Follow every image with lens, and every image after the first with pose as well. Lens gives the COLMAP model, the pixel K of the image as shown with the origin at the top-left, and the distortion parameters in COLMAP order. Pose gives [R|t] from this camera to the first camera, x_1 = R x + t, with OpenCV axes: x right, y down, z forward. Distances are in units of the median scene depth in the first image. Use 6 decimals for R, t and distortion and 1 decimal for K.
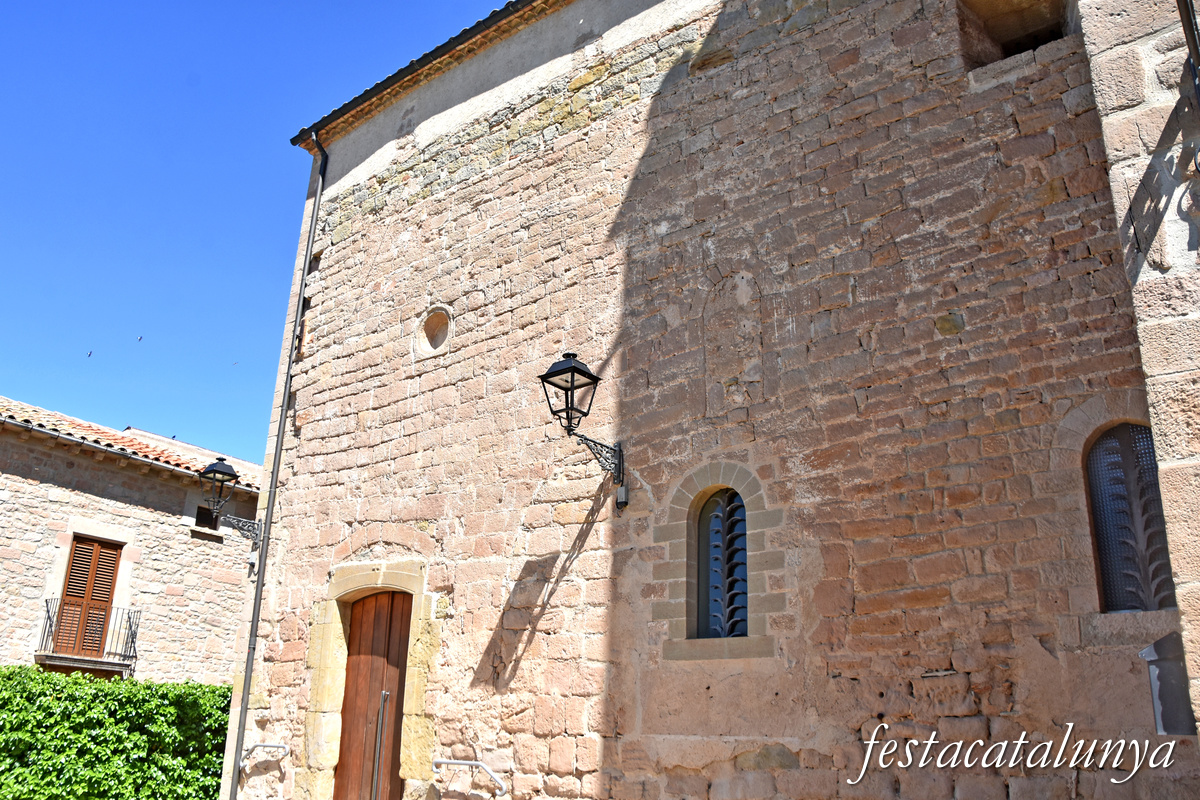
lens RADIAL K [[931.9, 0, 592.2], [0, 931.9, 405.7], [0, 0, 1]] dist [-0.153029, 0.086520]
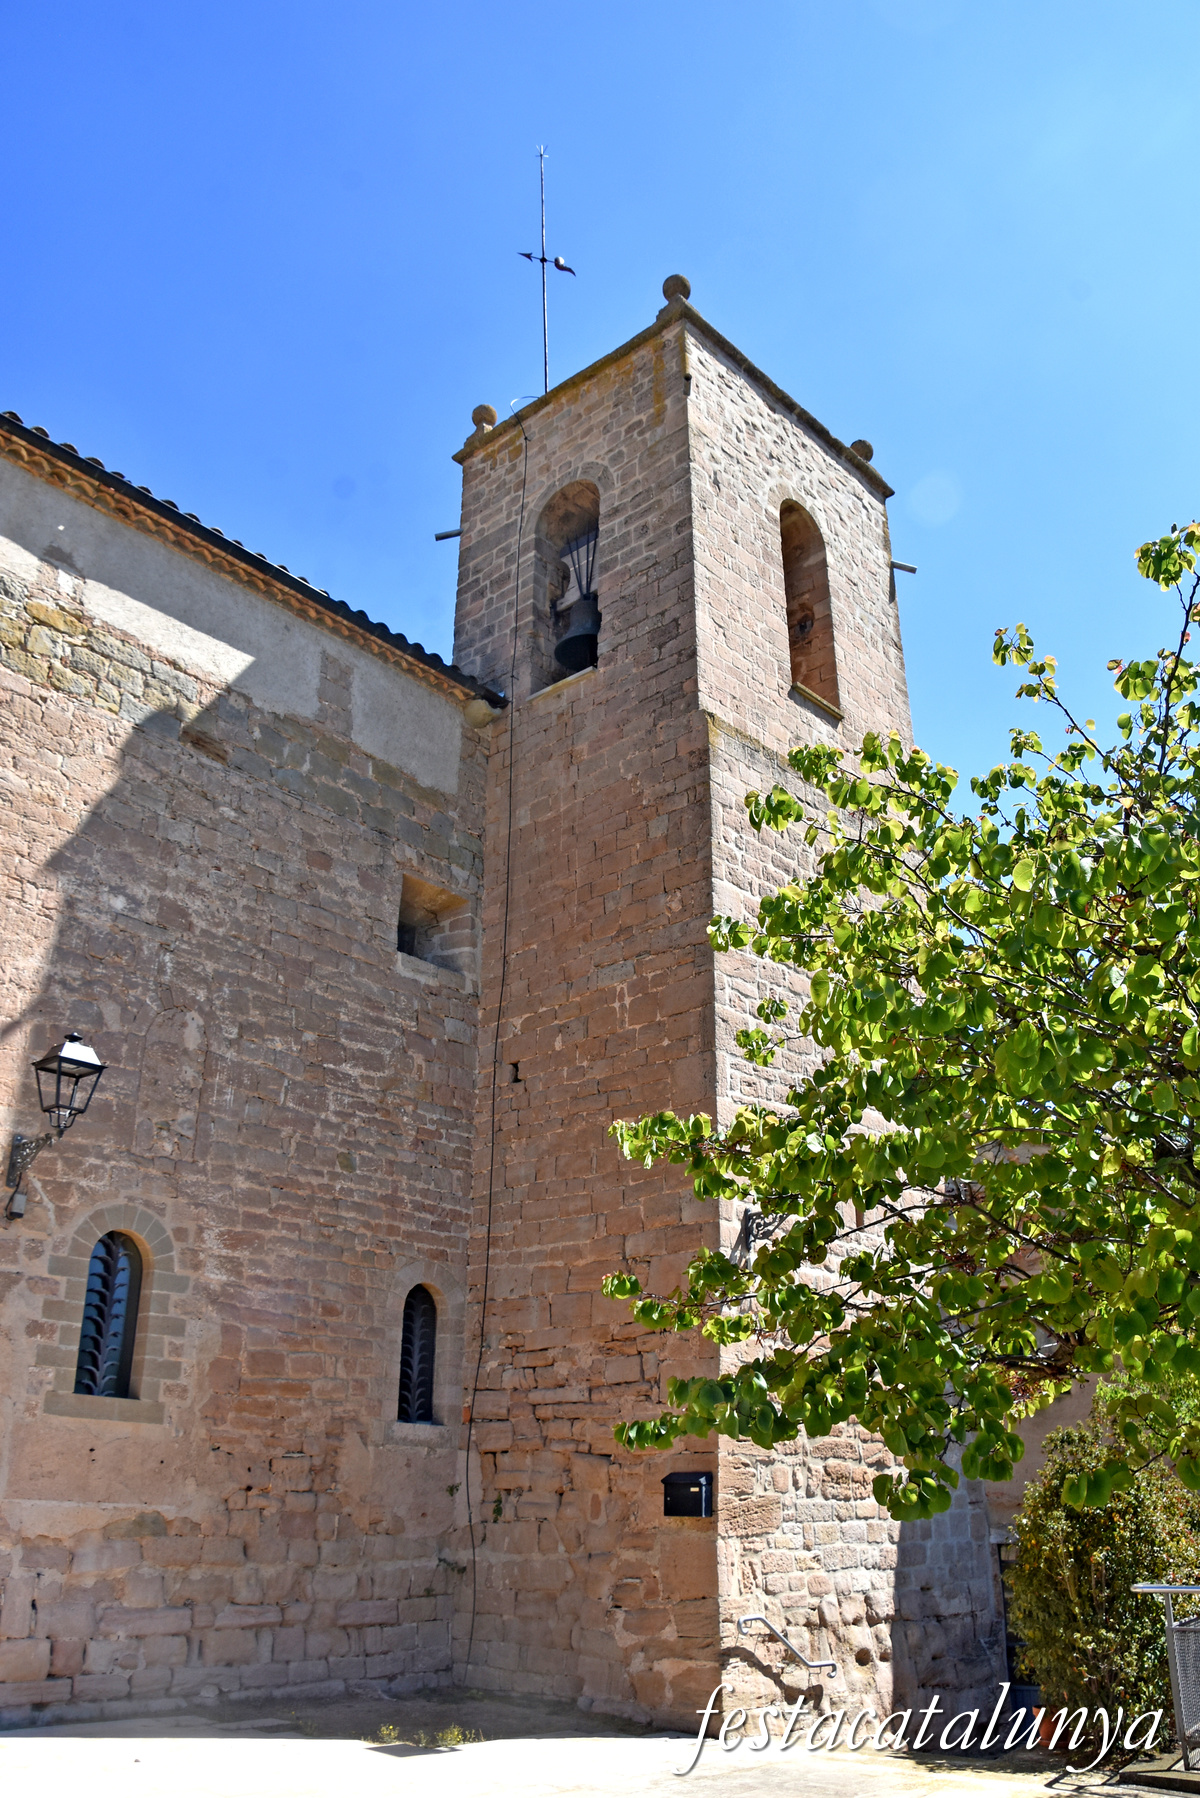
lens RADIAL K [[1396.3, 0, 593.6], [0, 1396.3, 906.3], [0, 0, 1]] dist [-0.153029, 0.086520]
pose [[0.073215, 0.374730, 0.924239, -1.362056], [-0.344273, 0.879256, -0.329220, 0.099497], [-0.936011, -0.294086, 0.193384, 0.439005]]
